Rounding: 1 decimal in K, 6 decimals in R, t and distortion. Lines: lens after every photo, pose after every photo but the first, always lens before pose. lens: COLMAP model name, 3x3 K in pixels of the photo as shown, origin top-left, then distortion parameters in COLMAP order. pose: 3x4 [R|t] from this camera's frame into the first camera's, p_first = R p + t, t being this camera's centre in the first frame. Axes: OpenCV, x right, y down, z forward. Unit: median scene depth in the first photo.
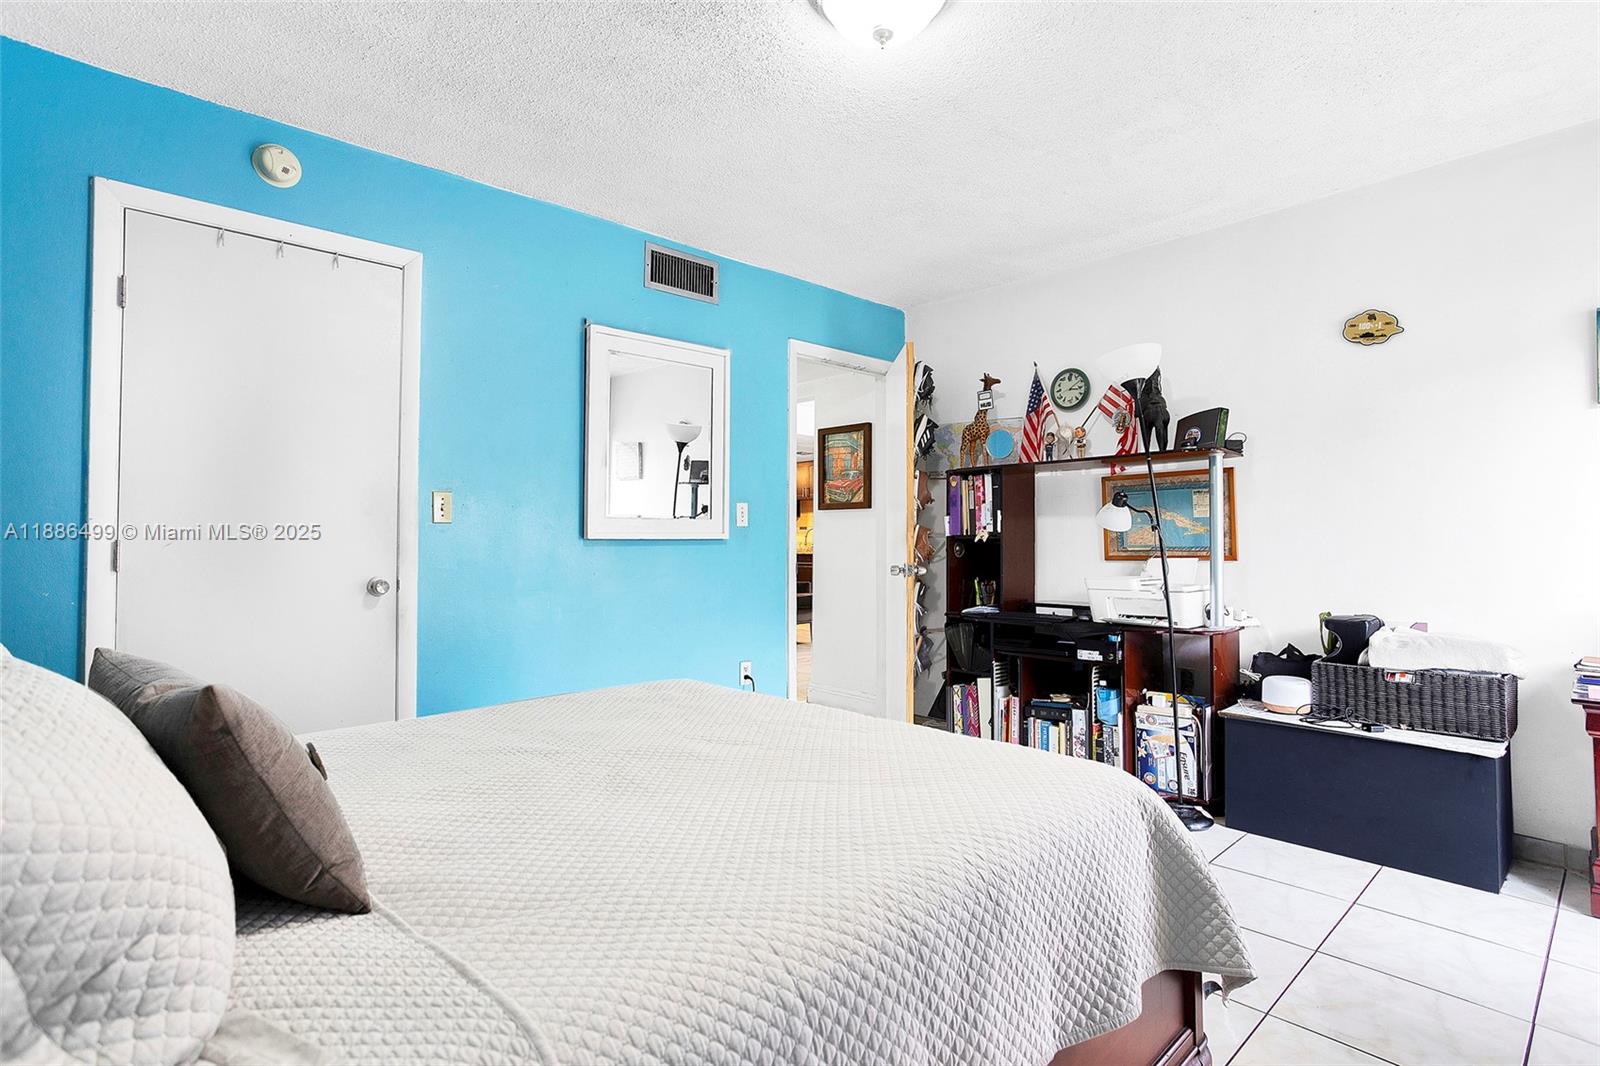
lens RADIAL K [[801.1, 0, 800.0], [0, 801.1, 533.0], [0, 0, 1]] dist [-0.004037, -0.000150]
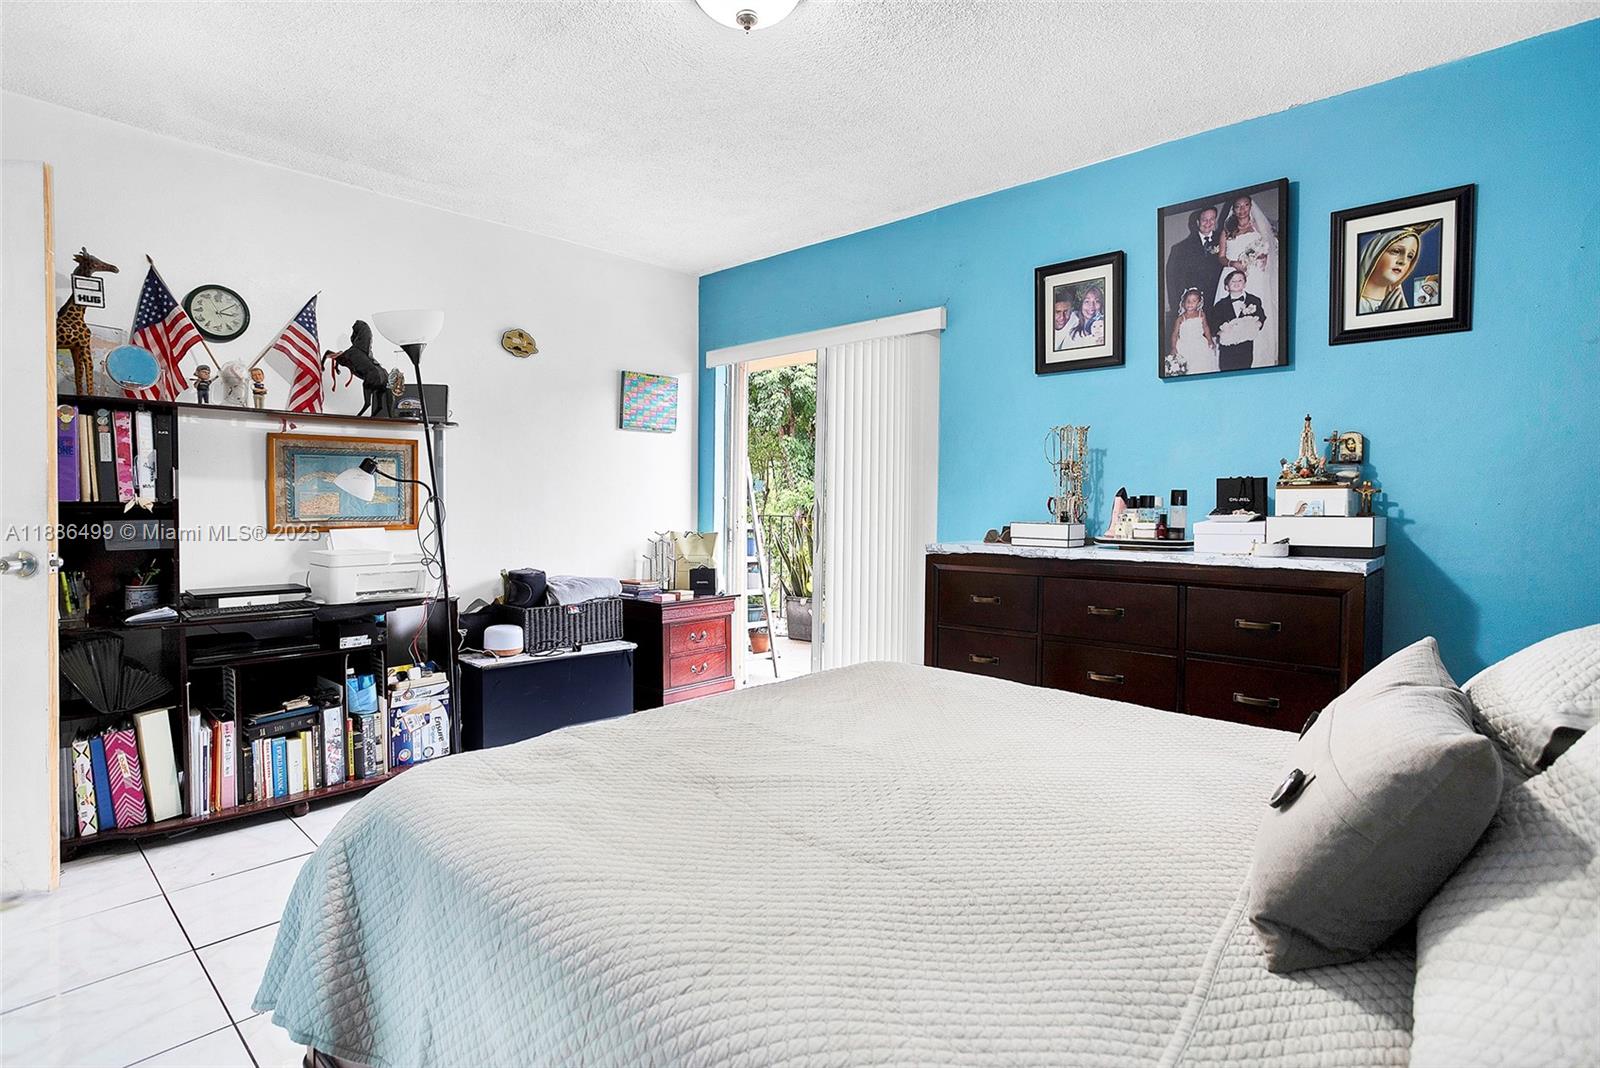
lens RADIAL K [[801.1, 0, 800.0], [0, 801.1, 534.0], [0, 0, 1]] dist [-0.004037, -0.000150]
pose [[-0.047461, -0.034439, 0.998279, -0.503024], [-0.017133, 0.999286, 0.033659, -0.003357], [-0.998726, -0.015506, -0.048017, 0.521532]]
